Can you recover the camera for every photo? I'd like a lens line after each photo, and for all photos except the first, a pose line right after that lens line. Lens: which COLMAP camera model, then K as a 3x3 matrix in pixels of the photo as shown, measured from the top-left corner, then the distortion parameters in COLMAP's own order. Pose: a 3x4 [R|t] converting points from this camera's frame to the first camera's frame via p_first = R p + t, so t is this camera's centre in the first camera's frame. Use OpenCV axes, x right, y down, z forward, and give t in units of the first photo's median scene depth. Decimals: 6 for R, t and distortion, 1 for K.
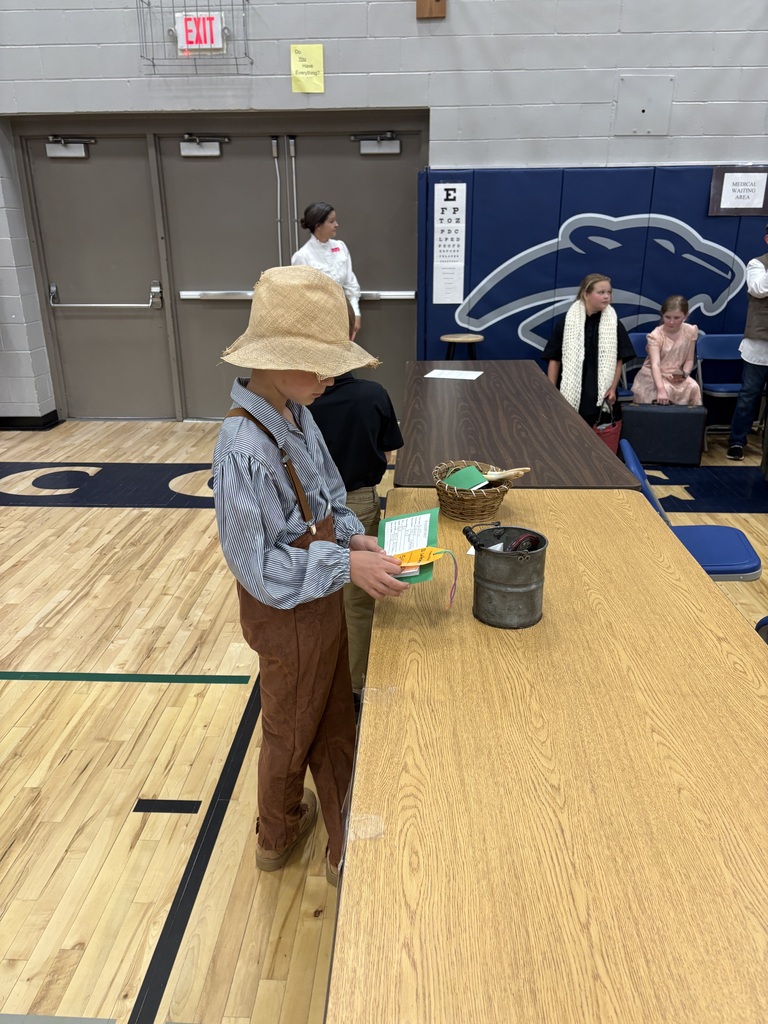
lens RADIAL K [[768.0, 0, 385.0], [0, 768.0, 504.7], [0, 0, 1]] dist [0.029889, -0.007110]
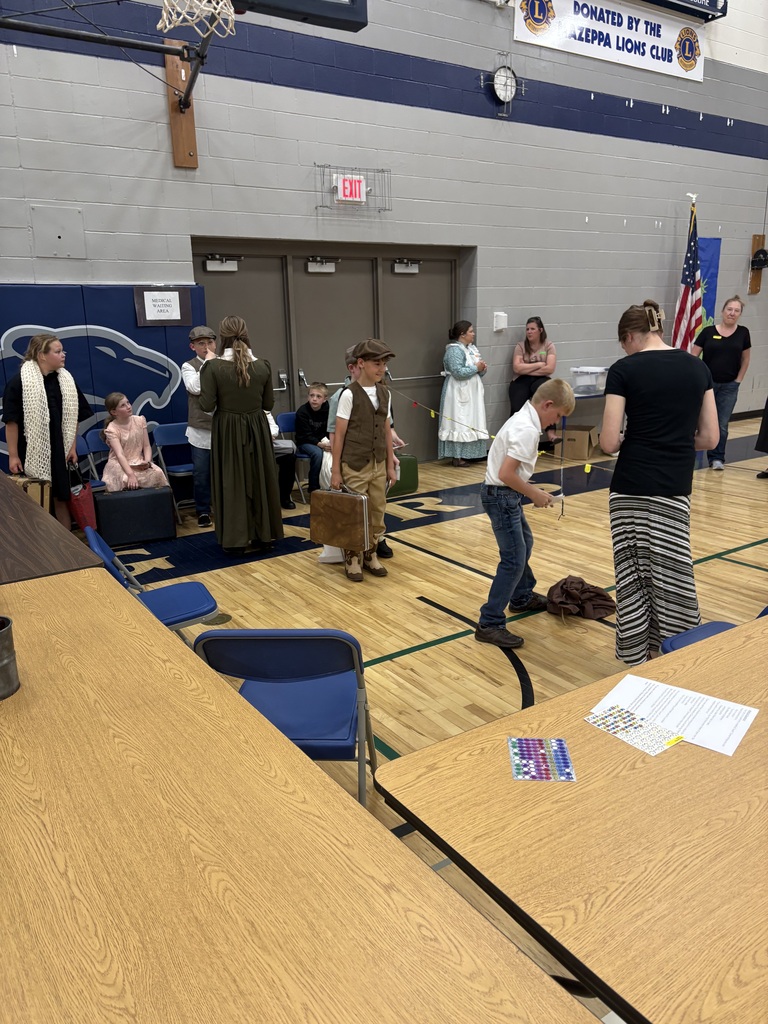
lens RADIAL K [[768.0, 0, 385.0], [0, 768.0, 504.7], [0, 0, 1]] dist [0.029889, -0.007110]
pose [[0.800431, -0.153725, 0.579379, 0.003161], [0.216314, 0.975503, -0.040017, 0.018011], [-0.559034, 0.157359, 0.814076, -0.132365]]
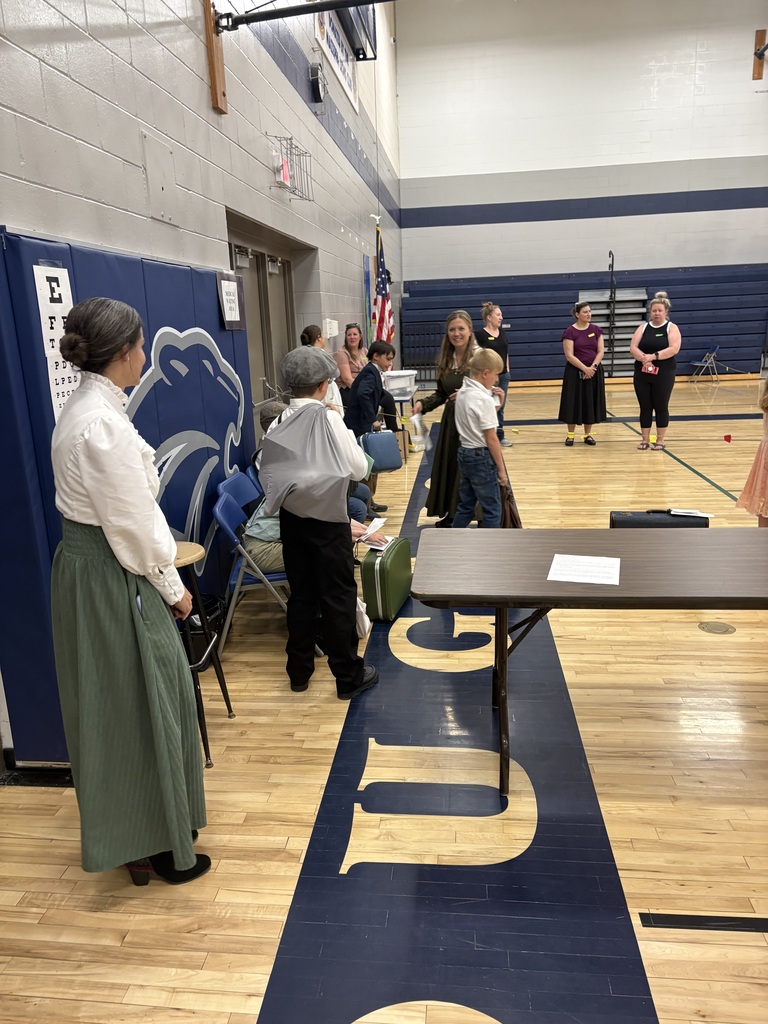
lens RADIAL K [[768.0, 0, 385.0], [0, 768.0, 504.7], [0, 0, 1]] dist [0.029889, -0.007110]
pose [[0.055486, -0.231531, 0.971244, -0.487093], [0.371201, 0.907803, 0.195201, -0.370363], [-0.926893, 0.349696, 0.136315, 0.981069]]
